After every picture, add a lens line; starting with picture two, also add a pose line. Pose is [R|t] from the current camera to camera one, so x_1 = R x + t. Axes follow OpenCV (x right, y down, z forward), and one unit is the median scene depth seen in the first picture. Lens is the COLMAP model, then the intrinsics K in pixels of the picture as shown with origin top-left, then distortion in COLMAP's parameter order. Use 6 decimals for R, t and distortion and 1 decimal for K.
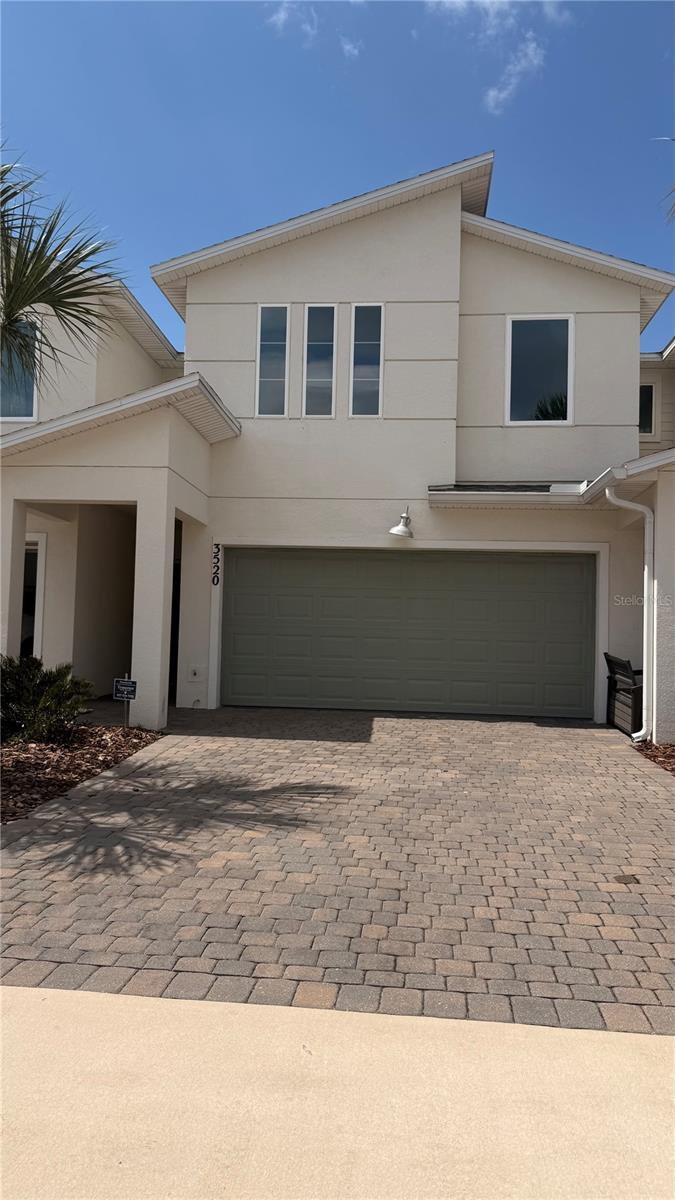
lens RADIAL K [[819.8, 0, 340.1], [0, 819.8, 605.7], [0, 0, 1]] dist [0.056176, -0.003178]
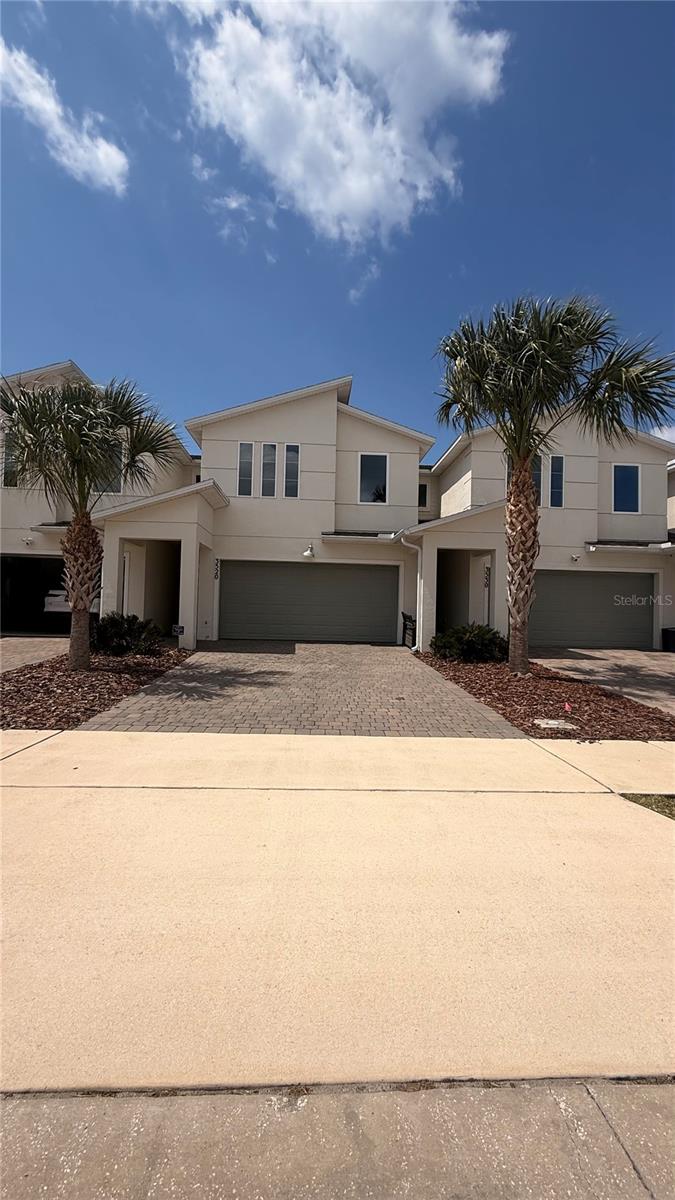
lens RADIAL K [[480.8, 0, 331.7], [0, 480.8, 599.6], [0, 0, 1]] dist [-0.001227, 0.002128]
pose [[0.990271, -0.000172, 0.139155, -0.038986], [-0.004204, 0.999506, 0.031151, -0.014159], [-0.139091, -0.031433, 0.989781, -0.229975]]
